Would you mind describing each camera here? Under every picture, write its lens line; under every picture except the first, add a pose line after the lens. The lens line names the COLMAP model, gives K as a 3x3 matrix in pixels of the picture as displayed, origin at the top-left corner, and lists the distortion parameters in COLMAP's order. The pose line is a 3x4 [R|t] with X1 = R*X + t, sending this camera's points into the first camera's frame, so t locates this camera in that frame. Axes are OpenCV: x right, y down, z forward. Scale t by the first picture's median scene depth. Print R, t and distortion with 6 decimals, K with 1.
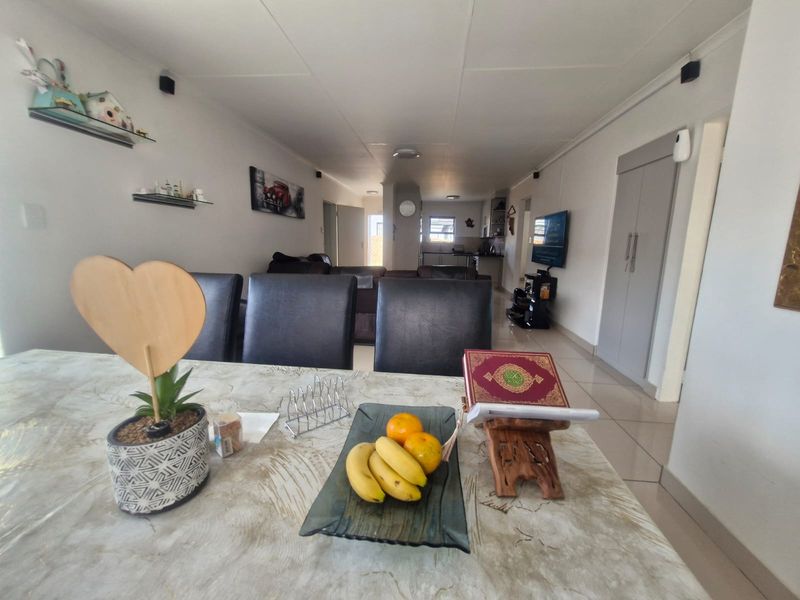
lens RADIAL K [[311.3, 0, 404.1], [0, 311.3, 298.3], [0, 0, 1]] dist [0.001726, 0.000164]
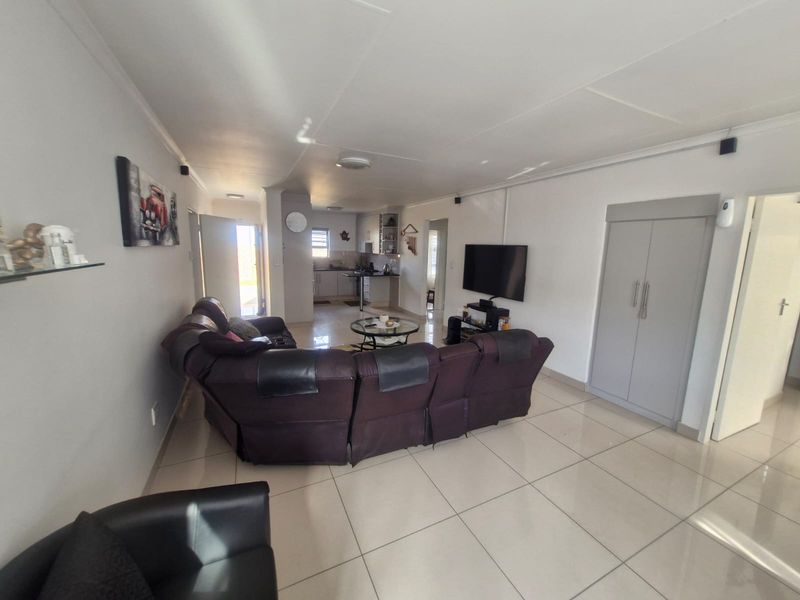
lens RADIAL K [[311.3, 0, 398.0], [0, 311.3, 296.0], [0, 0, 1]] dist [0.001726, 0.000164]
pose [[0.855390, -0.079009, 0.511924, -0.275392], [0.083340, 0.996415, 0.014528, -0.131823], [-0.511237, 0.030237, 0.858908, 0.278238]]
